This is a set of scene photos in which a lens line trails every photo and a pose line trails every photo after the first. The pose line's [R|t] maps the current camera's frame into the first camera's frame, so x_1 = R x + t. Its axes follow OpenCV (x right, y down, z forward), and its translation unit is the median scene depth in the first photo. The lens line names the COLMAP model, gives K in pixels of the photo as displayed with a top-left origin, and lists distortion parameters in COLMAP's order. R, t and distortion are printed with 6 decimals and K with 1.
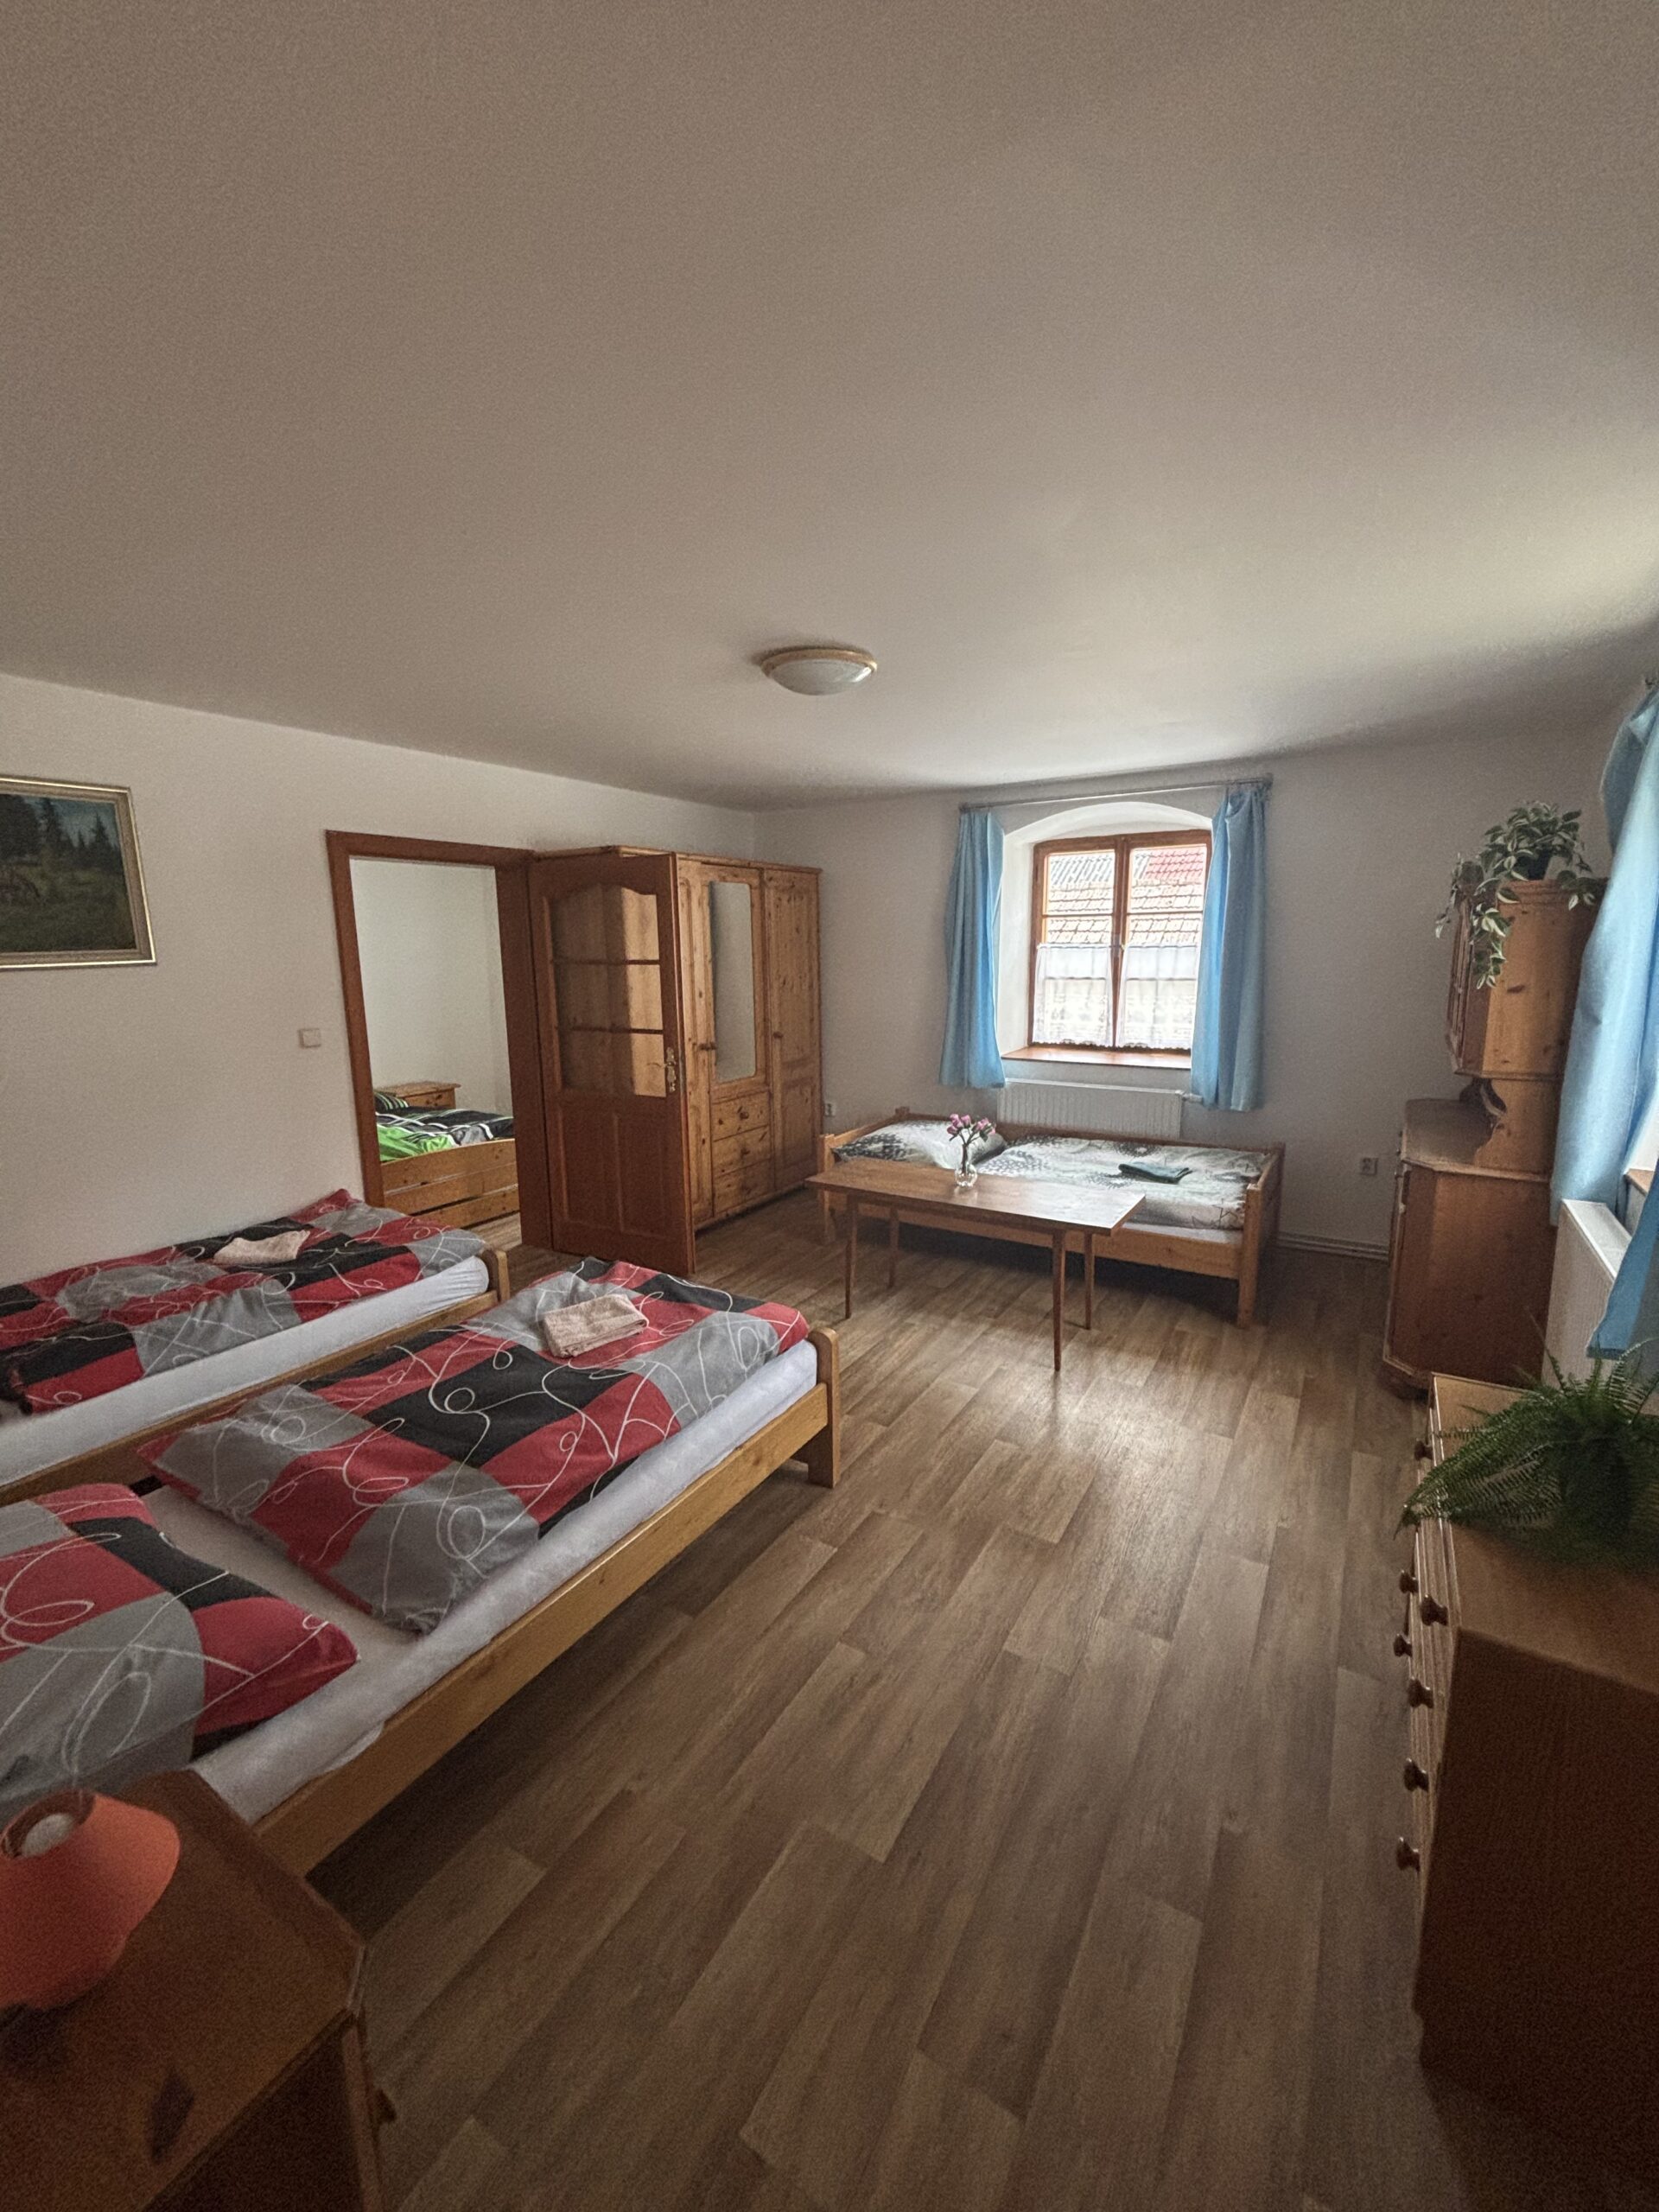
lens RADIAL K [[892.7, 0, 829.5], [0, 892.7, 1106.0], [0, 0, 1]] dist [0.004718, 0.000117]
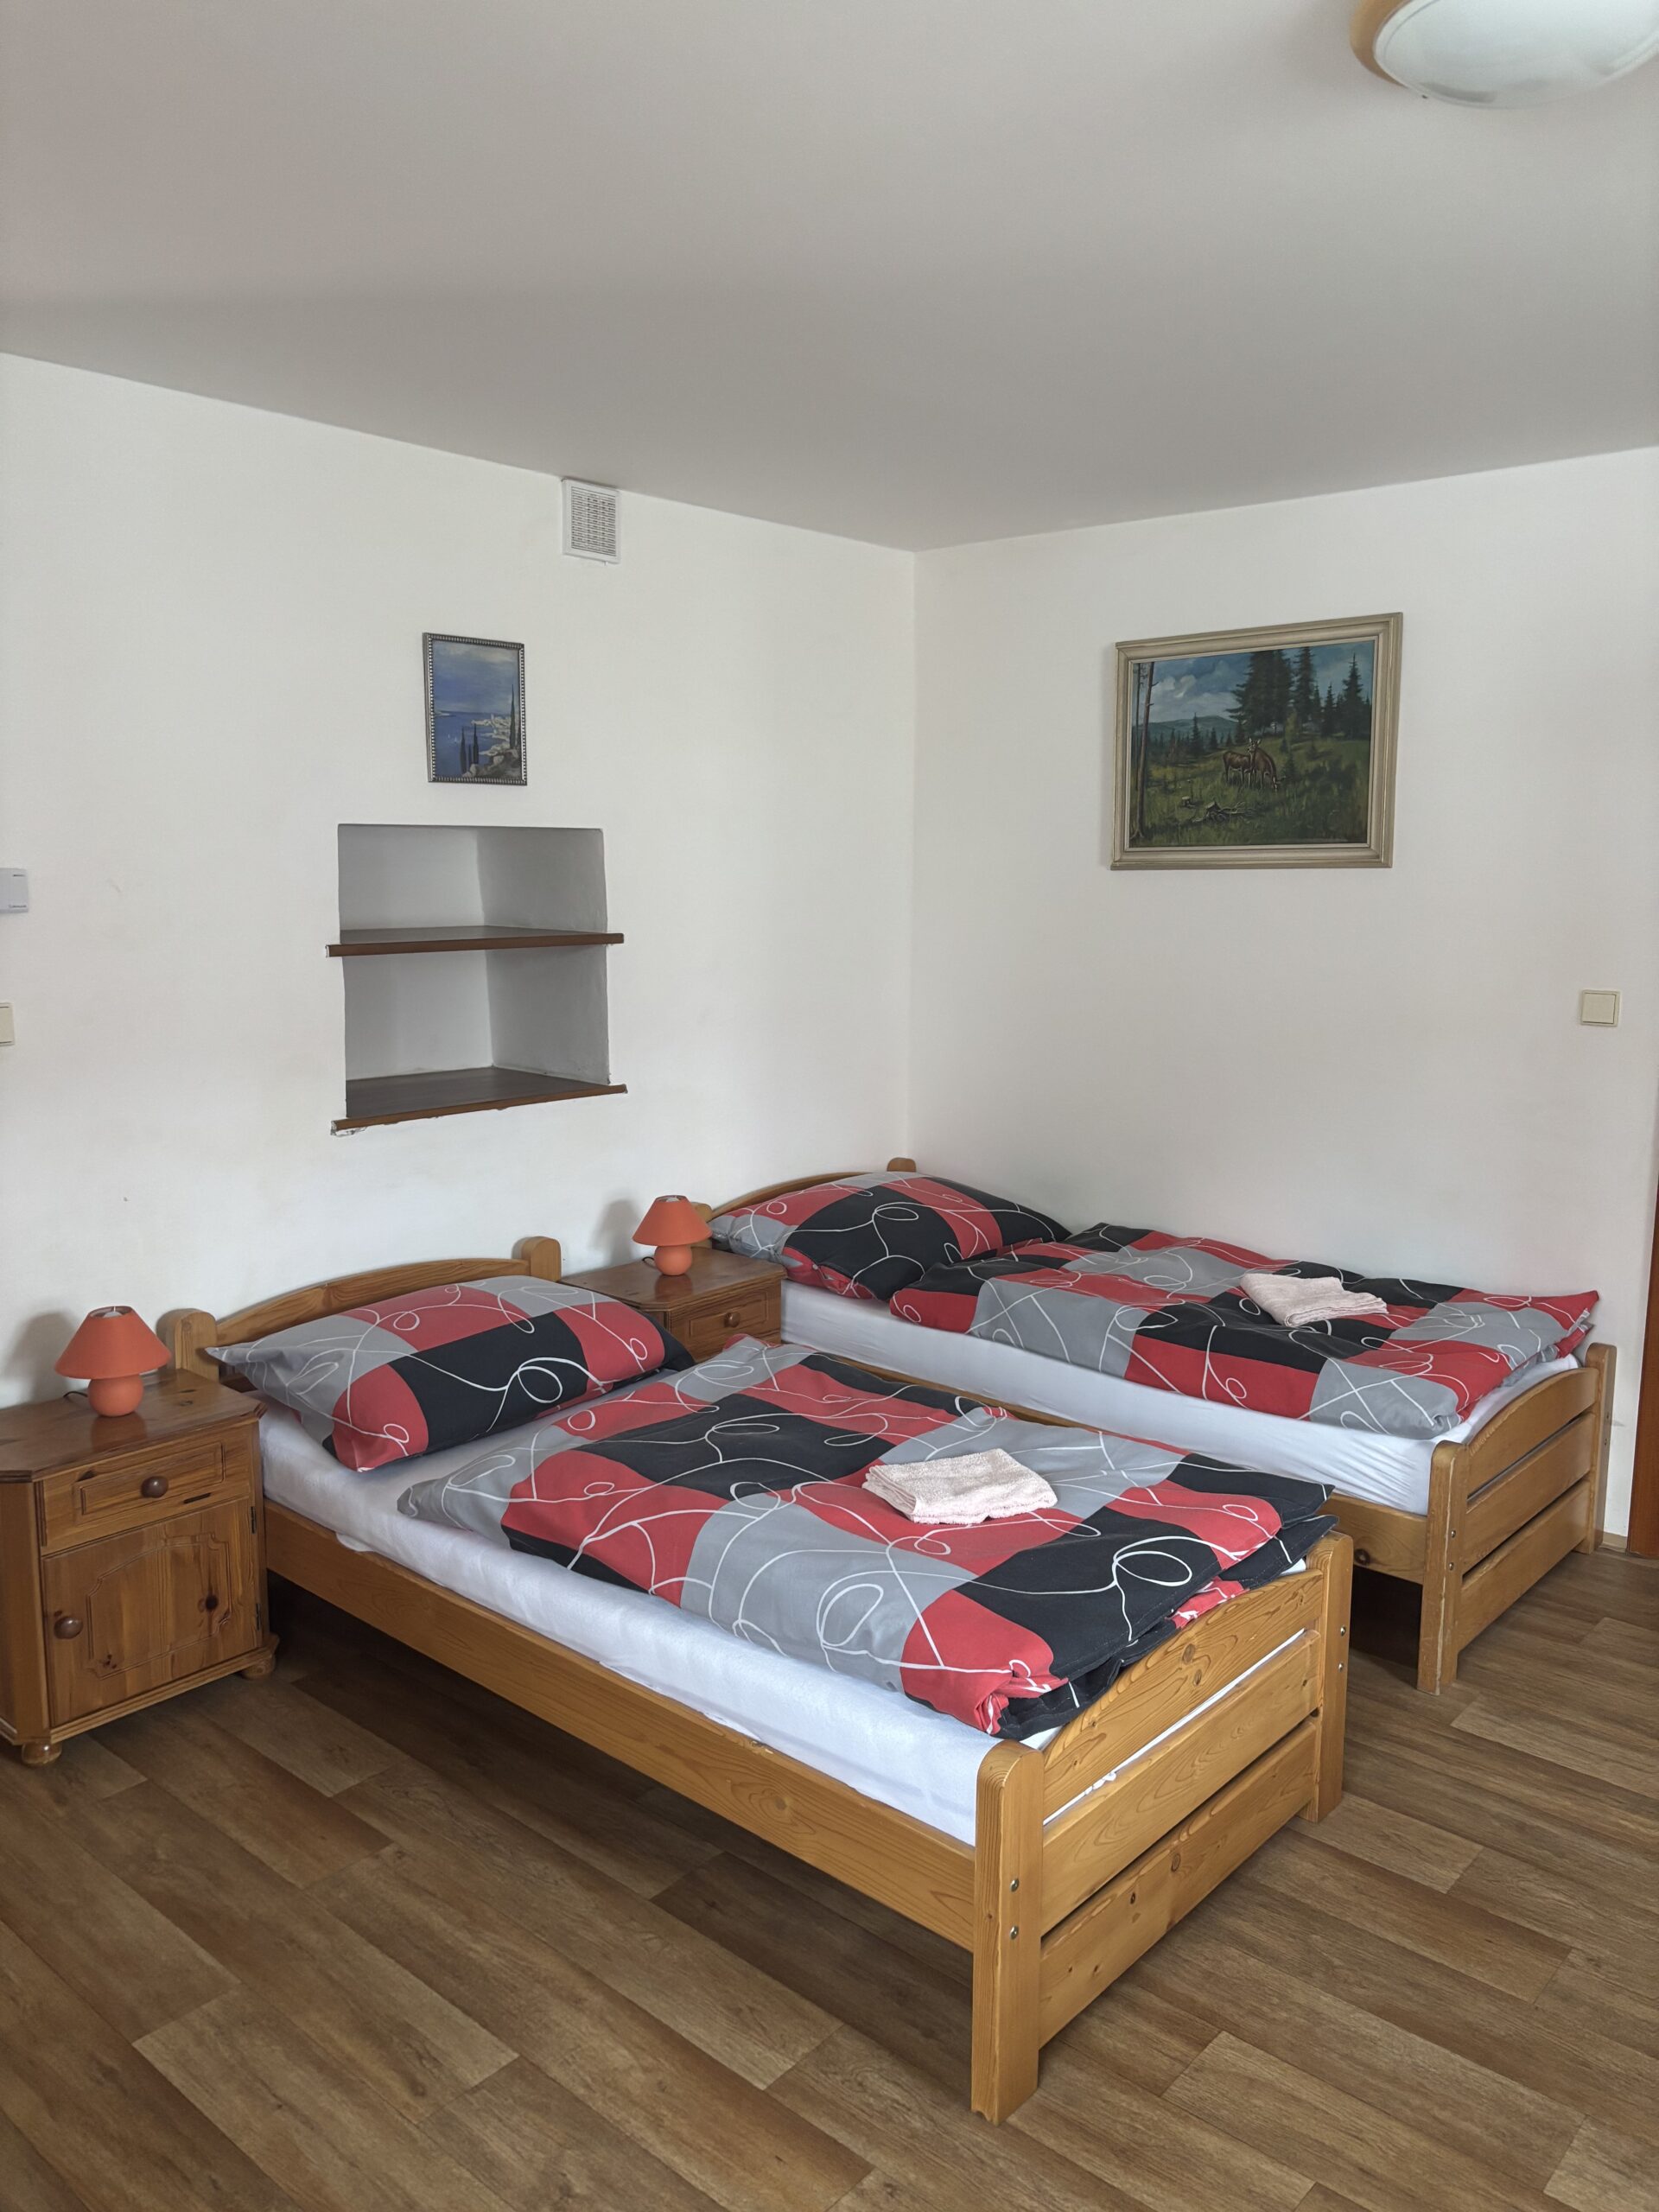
lens RADIAL K [[1682.4, 0, 829.5], [0, 1682.4, 1106.0], [0, 0, 1]] dist [0.010393, 0.002660]
pose [[-0.170590, 0.158225, -0.972555, 0.755861], [-0.183418, 0.964673, 0.189115, -0.181184], [0.968120, 0.210646, -0.135542, 0.989897]]
